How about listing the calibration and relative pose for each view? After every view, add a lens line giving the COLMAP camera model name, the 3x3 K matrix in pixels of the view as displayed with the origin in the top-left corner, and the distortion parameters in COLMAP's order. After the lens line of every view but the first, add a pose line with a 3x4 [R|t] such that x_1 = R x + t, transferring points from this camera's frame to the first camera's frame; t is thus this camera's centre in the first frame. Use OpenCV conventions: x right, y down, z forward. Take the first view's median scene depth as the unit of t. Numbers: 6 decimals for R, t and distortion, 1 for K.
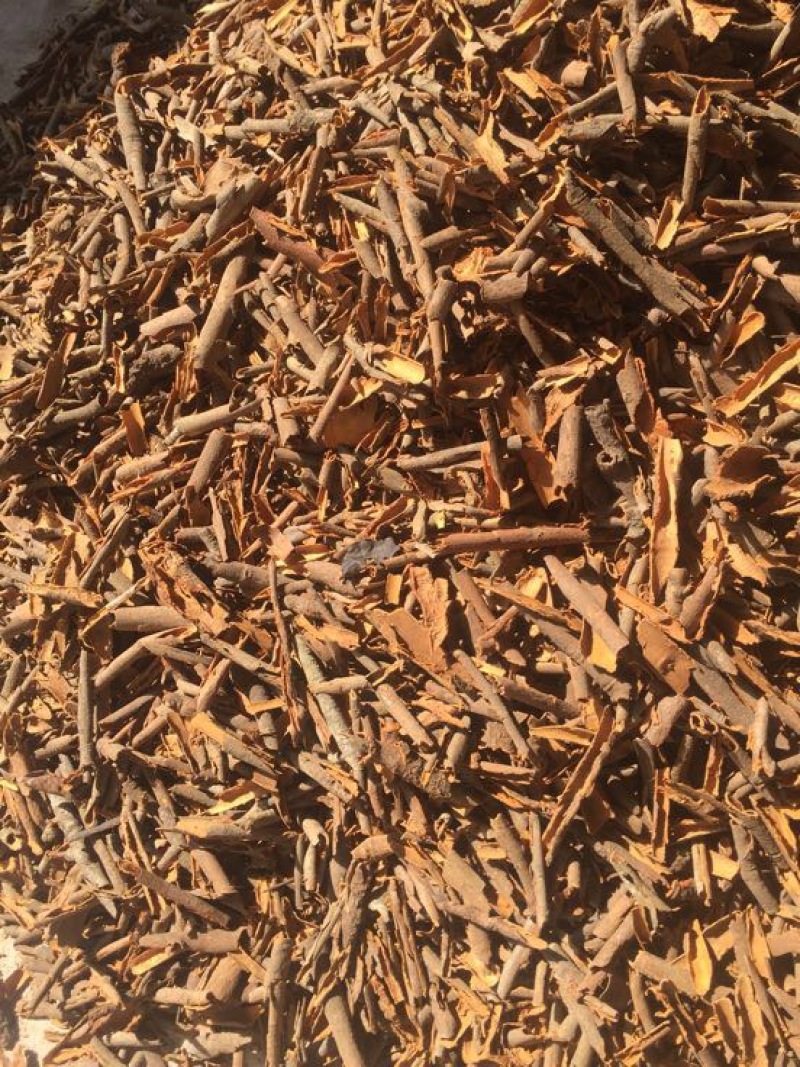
lens RADIAL K [[919.2, 0, 388.7], [0, 919.2, 533.2], [0, 0, 1]] dist [0.081784, -0.133969]
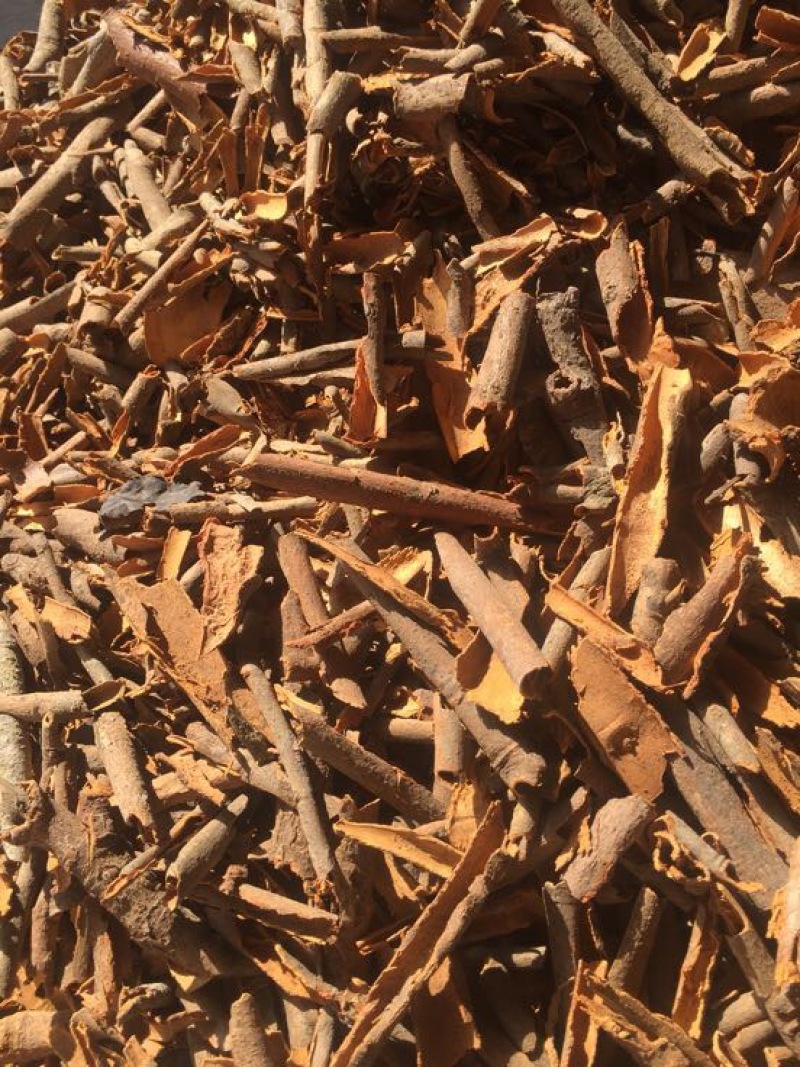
lens RADIAL K [[919.2, 0, 392.4], [0, 919.2, 541.2], [0, 0, 1]] dist [0.081784, -0.133969]
pose [[0.984563, 0.159838, -0.071327, 0.187534], [-0.172973, 0.950833, -0.256900, 0.185097], [0.026758, 0.265272, 0.963802, 0.456733]]
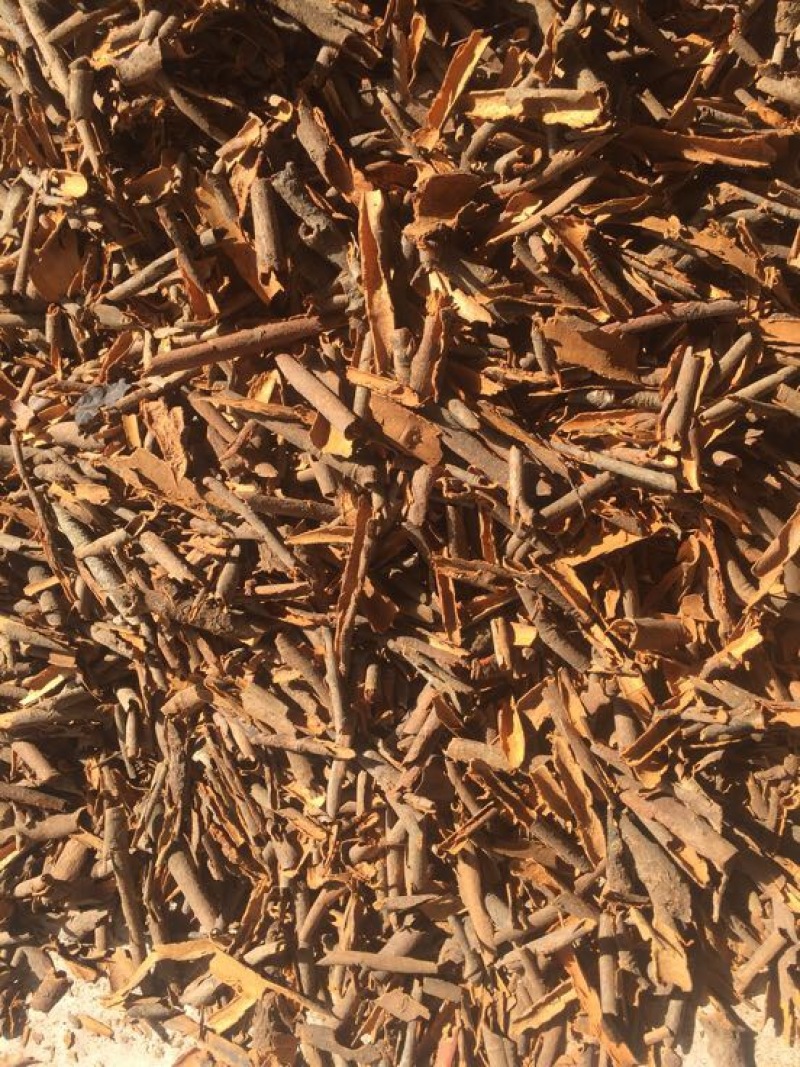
lens RADIAL K [[919.2, 0, 399.2], [0, 919.2, 544.5], [0, 0, 1]] dist [0.081784, -0.133969]
pose [[0.972876, -0.222372, -0.063737, 0.311585], [0.227363, 0.969979, 0.086291, 0.157900], [0.042635, -0.098442, 0.994229, 0.076465]]
